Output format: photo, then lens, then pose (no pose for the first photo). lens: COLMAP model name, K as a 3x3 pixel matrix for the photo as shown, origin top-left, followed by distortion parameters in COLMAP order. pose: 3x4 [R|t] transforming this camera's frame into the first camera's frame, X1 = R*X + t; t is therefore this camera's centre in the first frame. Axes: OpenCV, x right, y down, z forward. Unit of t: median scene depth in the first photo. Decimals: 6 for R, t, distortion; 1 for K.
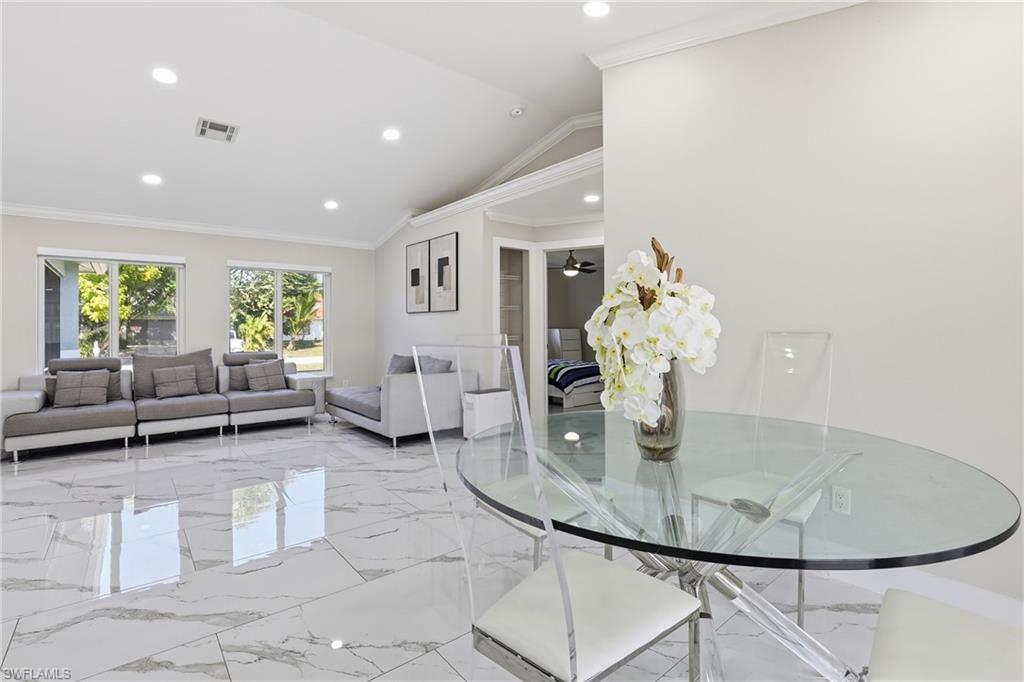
lens RADIAL K [[480.5, 0, 515.8], [0, 480.5, 323.9], [0, 0, 1]] dist [-0.031191, 0.001646]
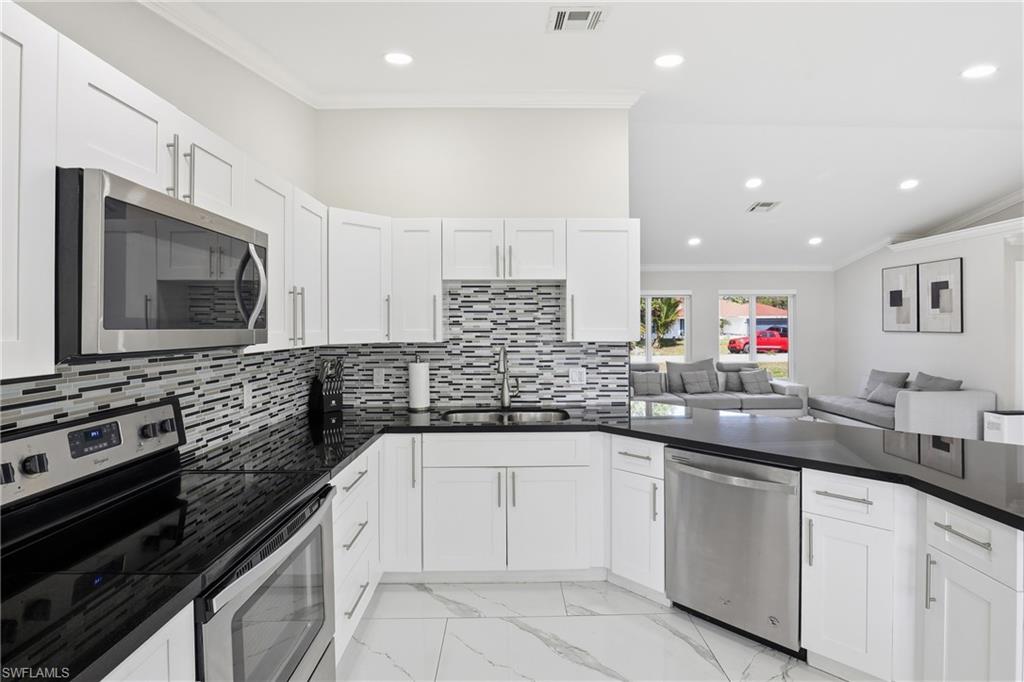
lens RADIAL K [[480.5, 0, 516.9], [0, 480.5, 324.5], [0, 0, 1]] dist [-0.031191, 0.001646]
pose [[0.781267, 0.000952, -0.624196, -0.231422], [0.005070, 0.999956, 0.007870, -0.055343], [0.624177, -0.009313, 0.781228, -0.383511]]
